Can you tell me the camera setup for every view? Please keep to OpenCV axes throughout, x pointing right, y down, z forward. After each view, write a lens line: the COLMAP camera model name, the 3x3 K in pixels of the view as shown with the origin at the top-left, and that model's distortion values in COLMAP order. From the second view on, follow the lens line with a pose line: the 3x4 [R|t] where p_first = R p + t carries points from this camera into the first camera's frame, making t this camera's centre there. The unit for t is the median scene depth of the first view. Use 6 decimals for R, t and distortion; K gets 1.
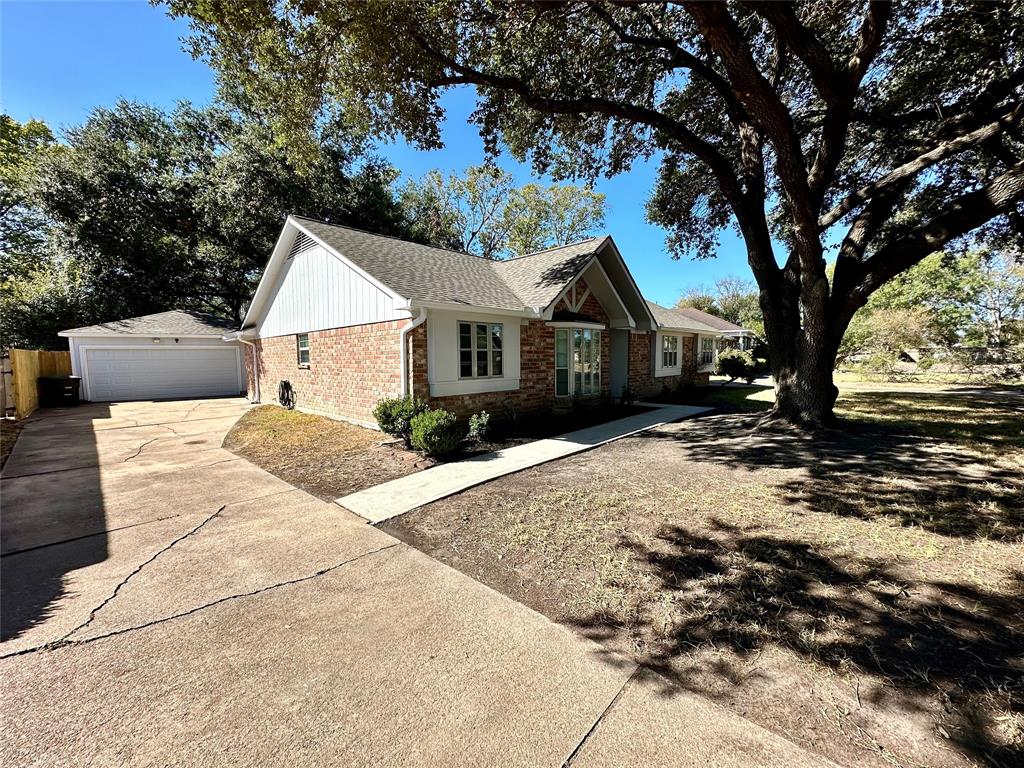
lens RADIAL K [[409.9, 0, 502.7], [0, 409.9, 376.9], [0, 0, 1]] dist [-0.002749, 0.000706]
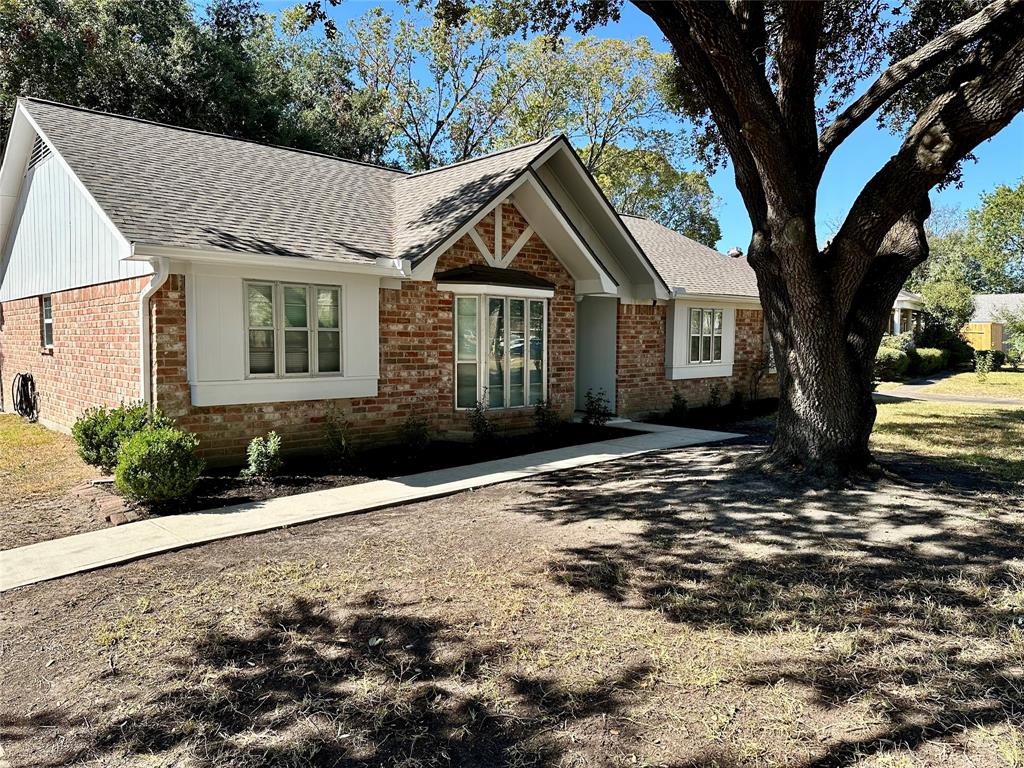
lens RADIAL K [[724.7, 0, 518.6], [0, 724.7, 389.7], [0, 0, 1]] dist [0.056317, -0.006736]
pose [[0.999517, 0.016435, -0.026364, 0.264263], [-0.015940, 0.999694, 0.018892, -0.001868], [0.026666, -0.018462, 0.999474, -0.057727]]
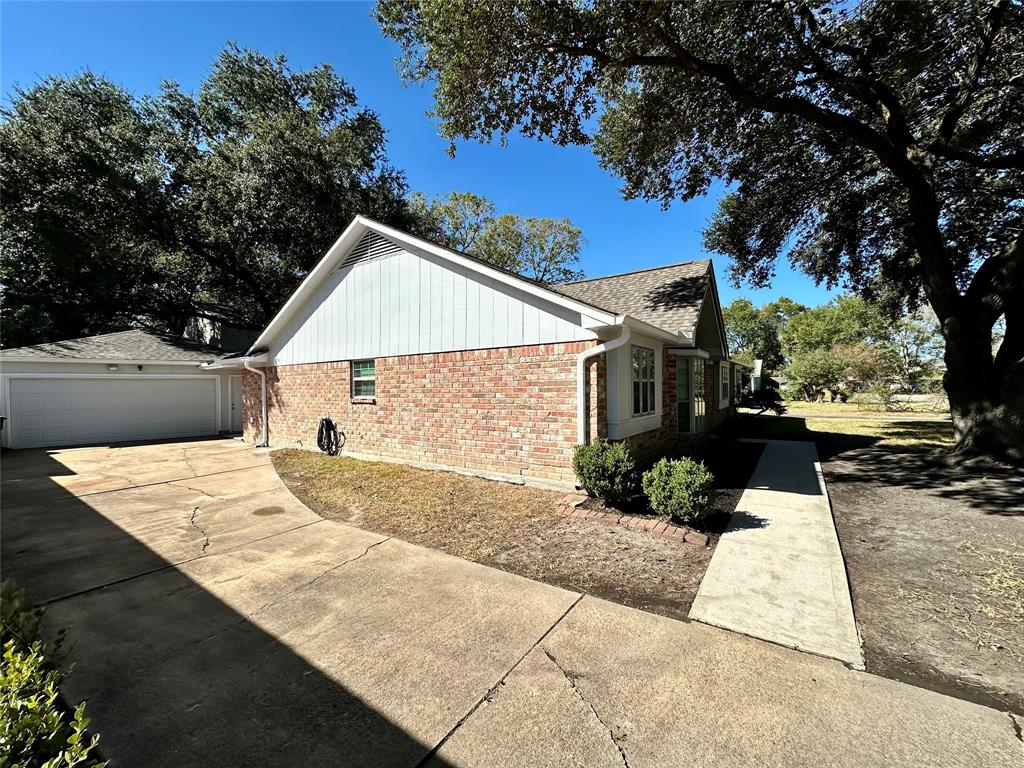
lens RADIAL K [[409.9, 0, 508.9], [0, 409.9, 380.7], [0, 0, 1]] dist [-0.002749, 0.000706]
pose [[0.987837, 0.002121, 0.155478, -0.387133], [0.008064, 0.997863, -0.064847, -0.012080], [-0.155283, 0.065312, 0.985709, 0.193793]]
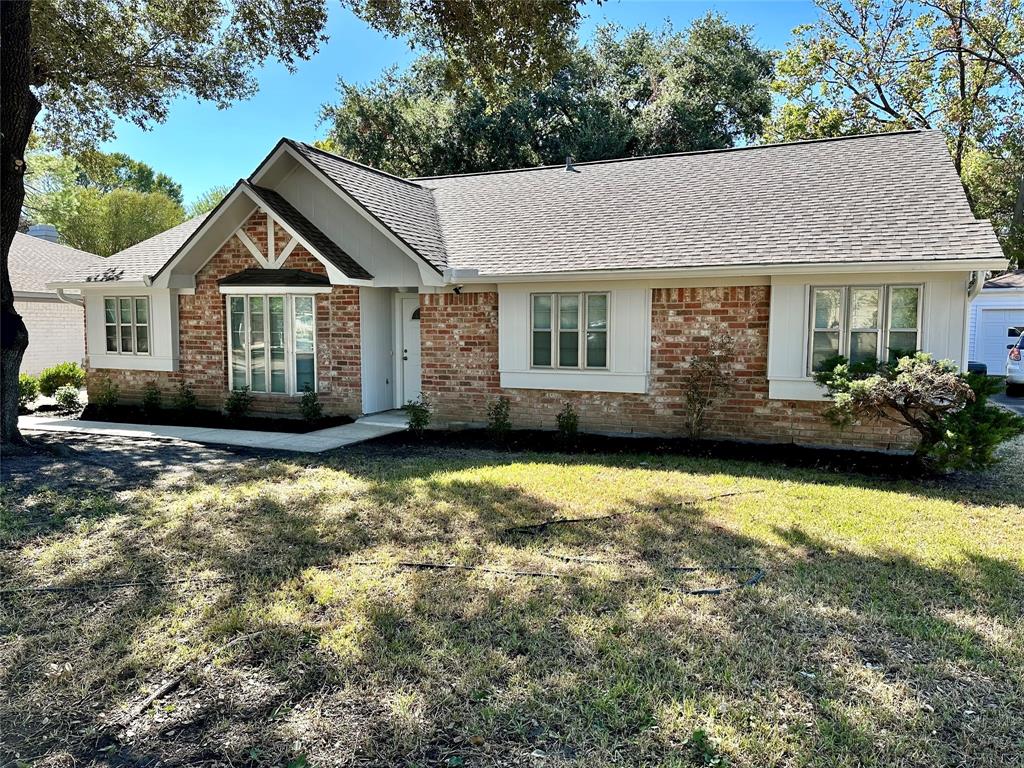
lens RADIAL K [[724.7, 0, 512.9], [0, 724.7, 395.1], [0, 0, 1]] dist [0.056317, -0.006736]
pose [[0.355559, 0.096902, -0.929617, 1.638460], [-0.060983, 0.994897, 0.080383, -0.081953], [0.932662, 0.028110, 0.359654, 1.068988]]
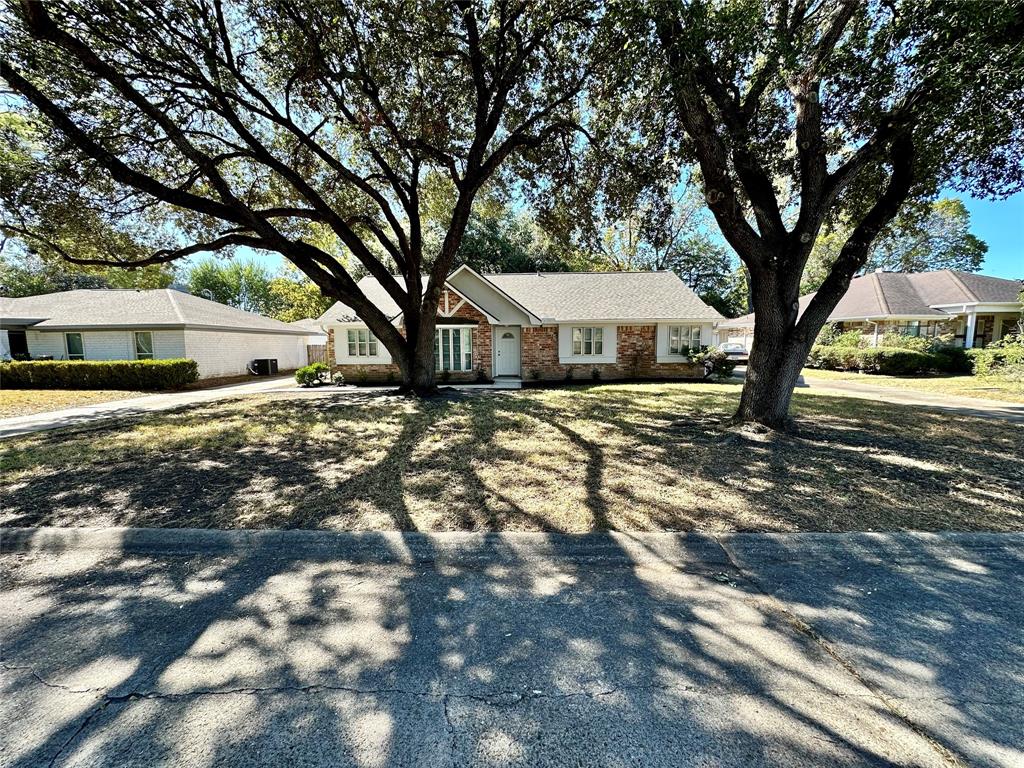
lens RADIAL K [[409.9, 0, 508.3], [0, 409.9, 384.2], [0, 0, 1]] dist [-0.002749, 0.000706]
pose [[0.676953, 0.075575, -0.732136, 1.672980], [-0.037499, 0.996964, 0.068239, -0.022007], [0.735071, -0.018741, 0.677732, 0.136502]]
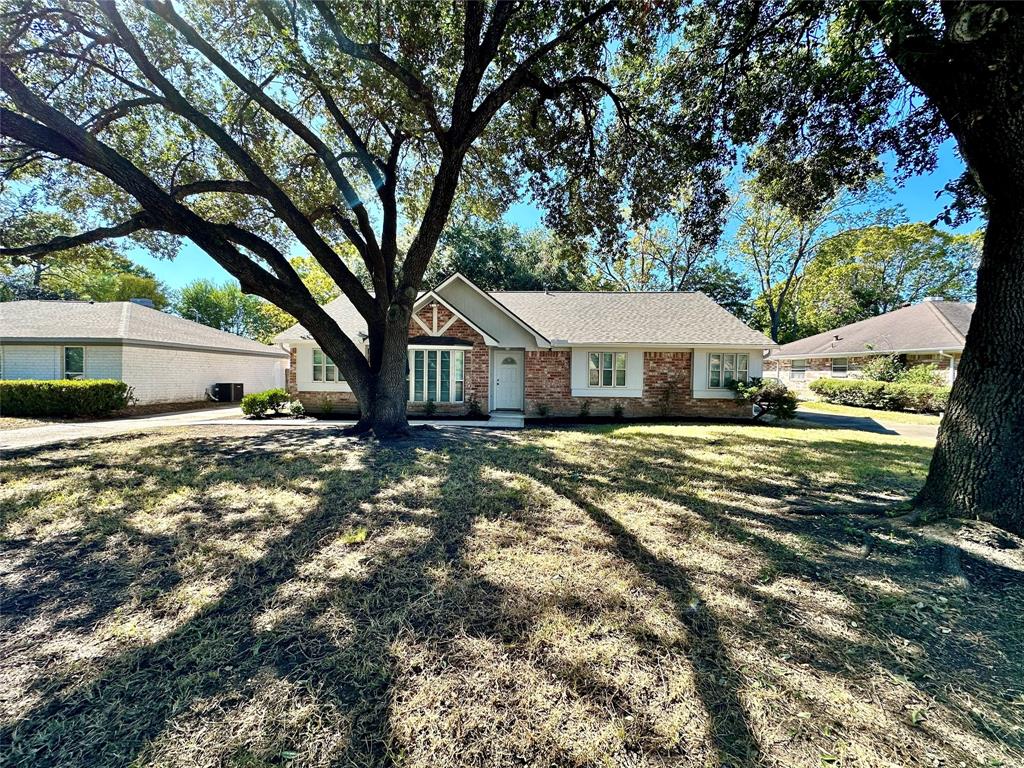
lens RADIAL K [[409.9, 0, 510.3], [0, 409.9, 379.2], [0, 0, 1]] dist [-0.002749, 0.000706]
pose [[0.673840, 0.026736, -0.738394, 1.432854], [-0.060021, 0.998023, -0.018637, -0.018391], [0.736436, 0.056878, 0.674112, 0.371625]]
